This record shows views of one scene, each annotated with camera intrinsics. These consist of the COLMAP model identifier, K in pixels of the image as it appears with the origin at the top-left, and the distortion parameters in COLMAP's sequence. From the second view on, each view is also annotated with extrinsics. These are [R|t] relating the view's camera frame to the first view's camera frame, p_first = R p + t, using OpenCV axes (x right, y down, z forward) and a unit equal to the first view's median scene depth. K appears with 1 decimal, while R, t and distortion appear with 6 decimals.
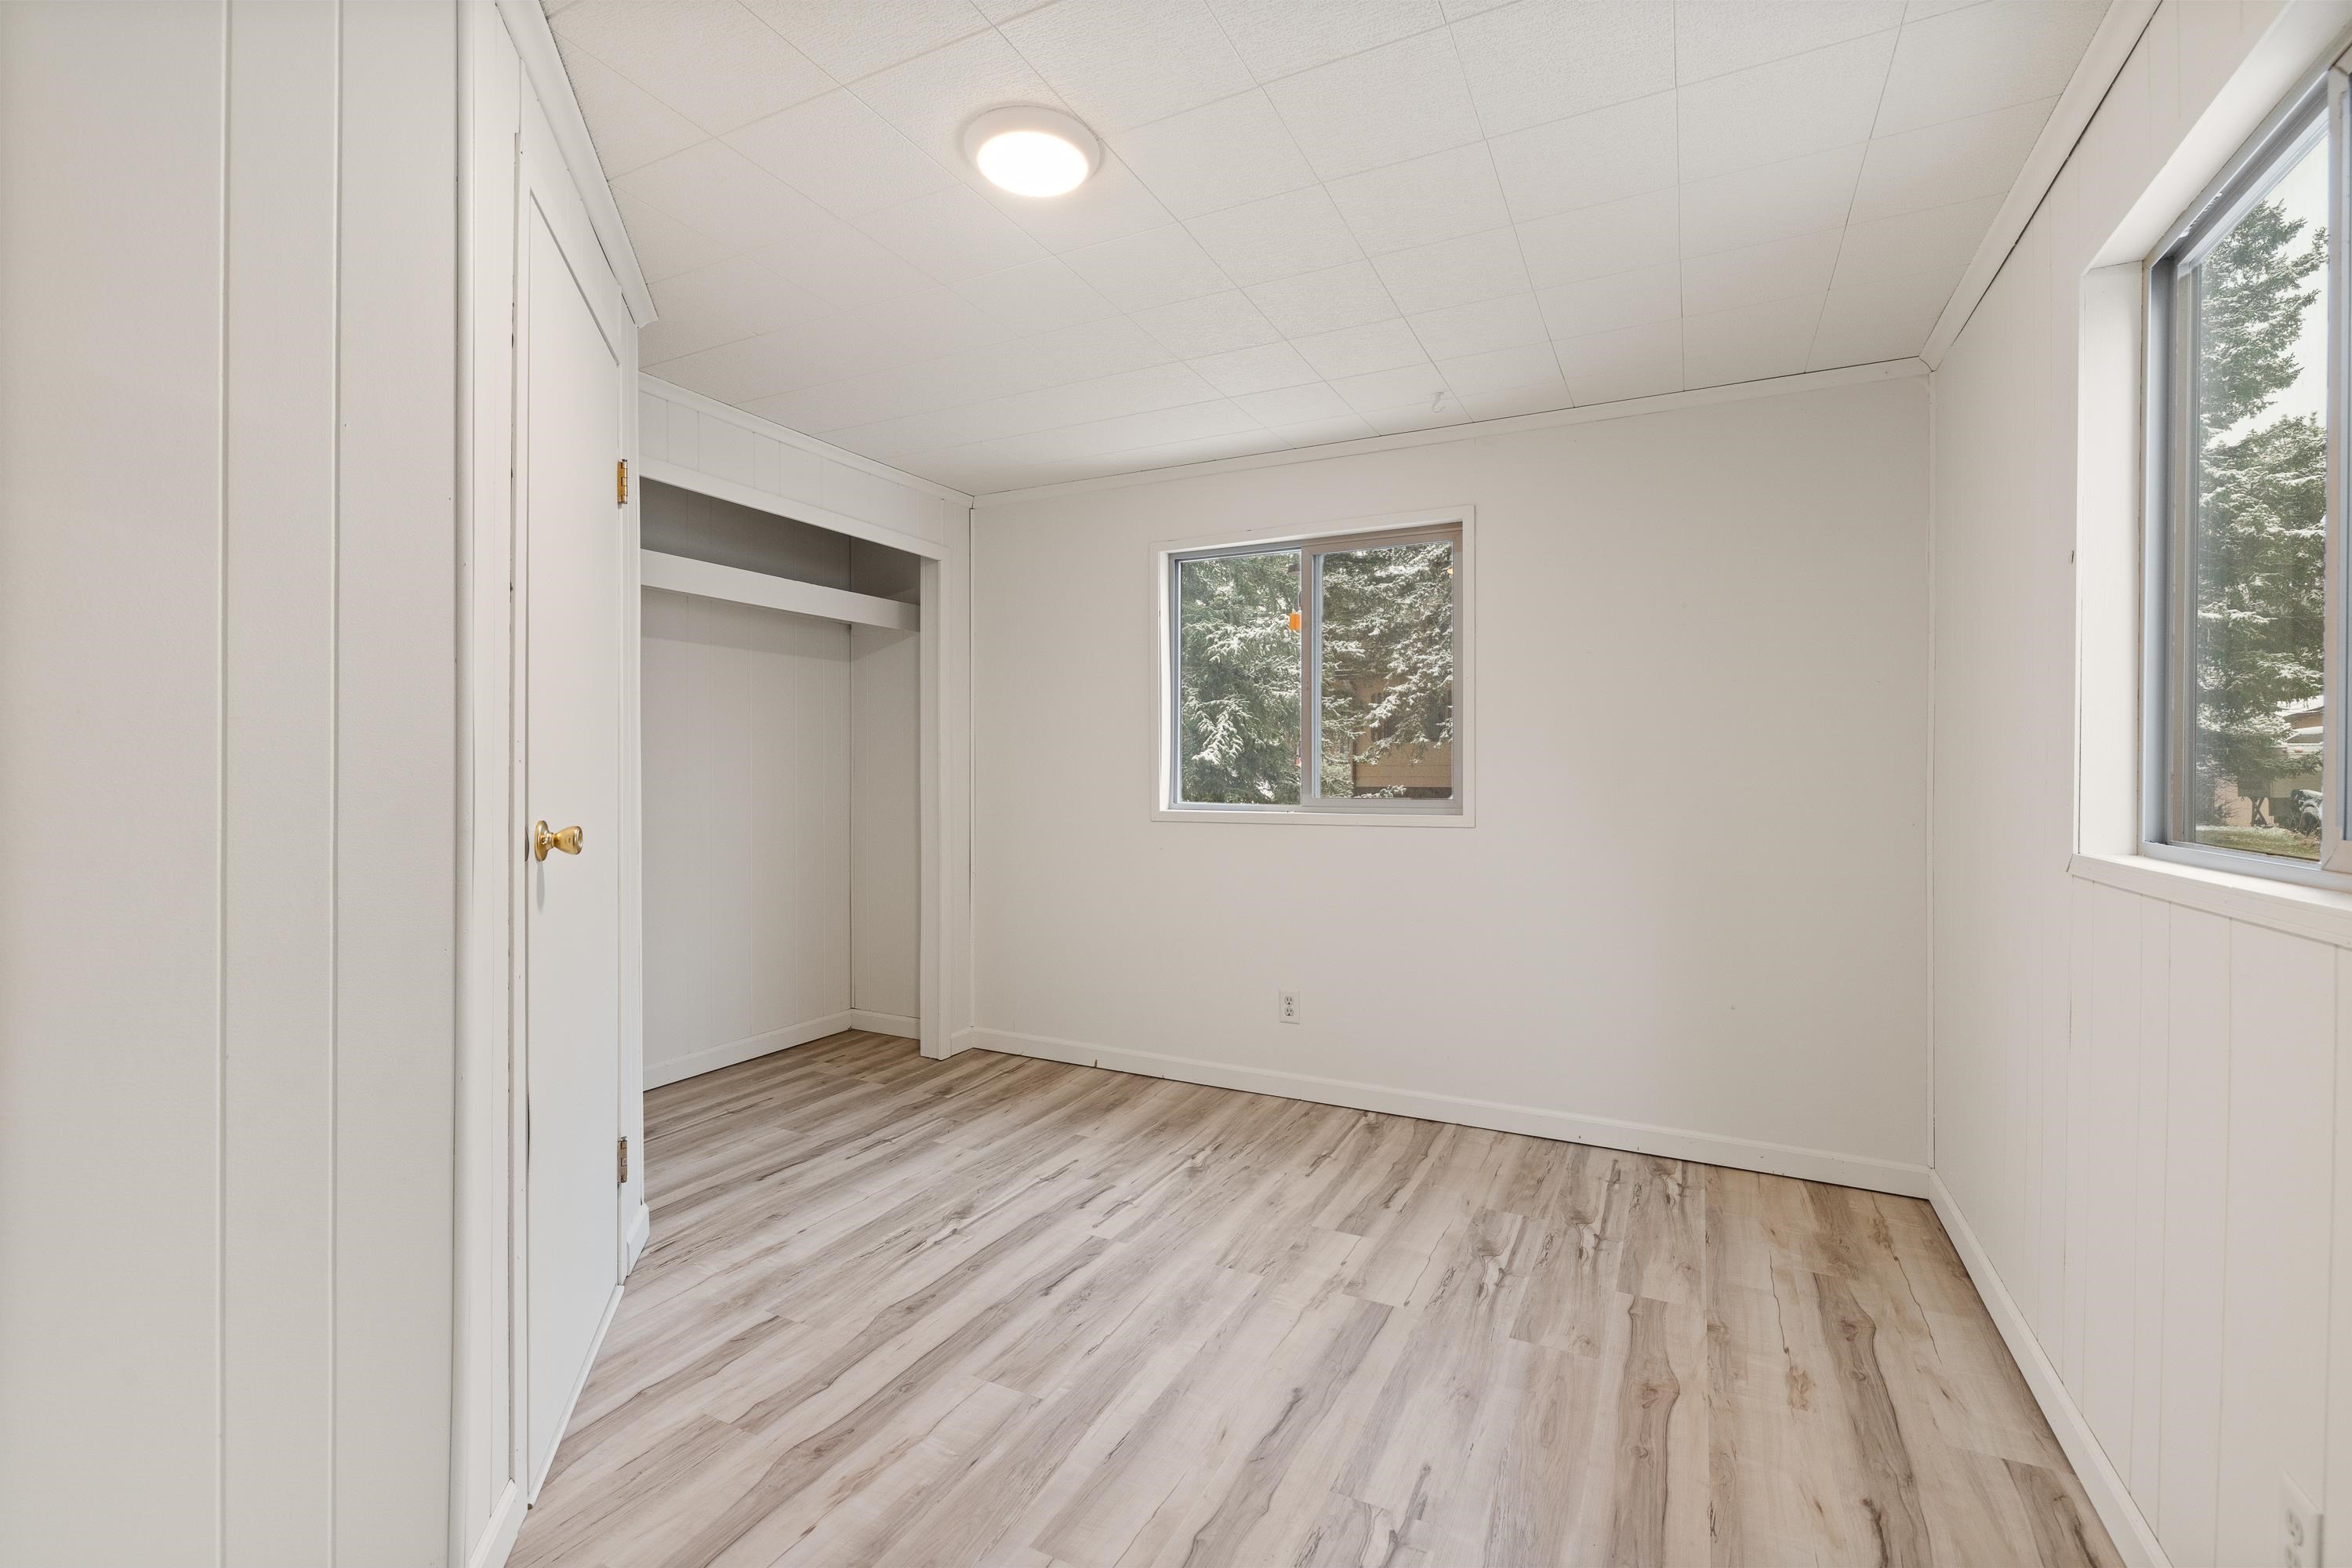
lens RADIAL K [[1019.2, 0, 1176.2], [0, 1019.2, 774.4], [0, 0, 1]] dist [-0.000024, -0.000396]
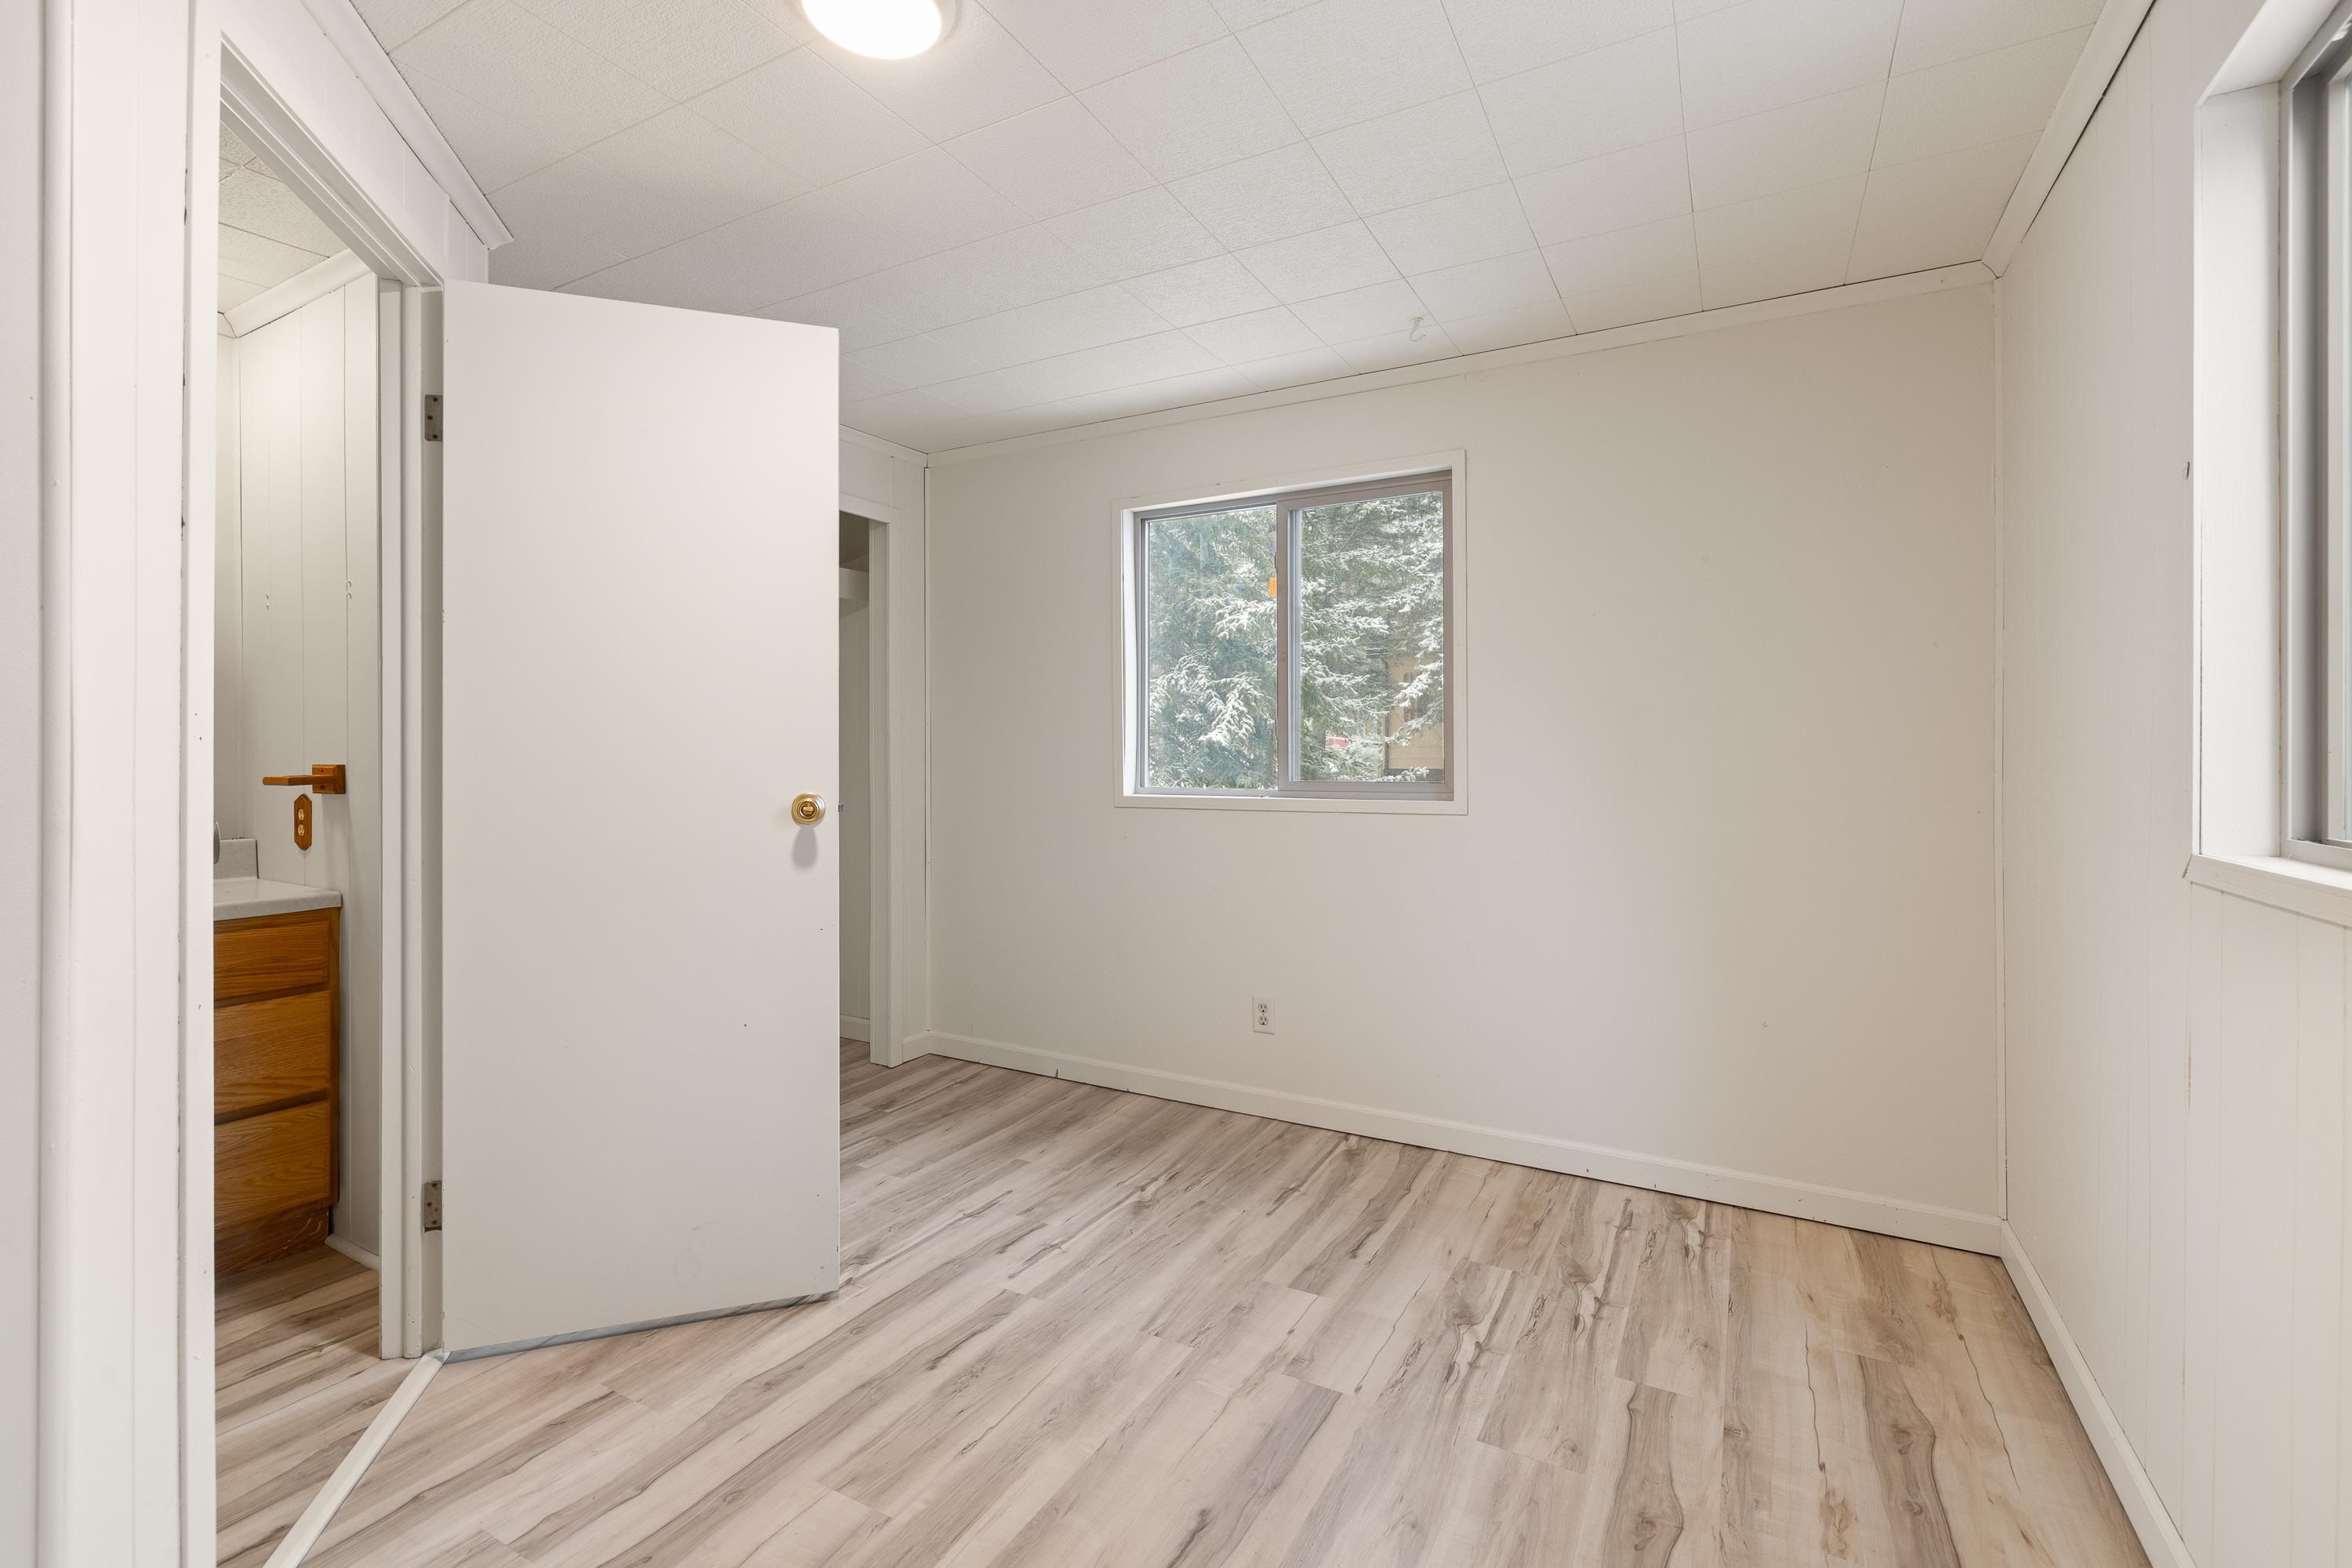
lens RADIAL K [[1019.2, 0, 1183.9], [0, 1019.2, 749.2], [0, 0, 1]] dist [-0.000024, -0.000396]
pose [[0.999372, -0.002368, -0.035348, 0.109539], [0.002112, 0.999971, -0.007290, 0.001904], [0.035365, 0.007211, 0.999348, 0.152068]]
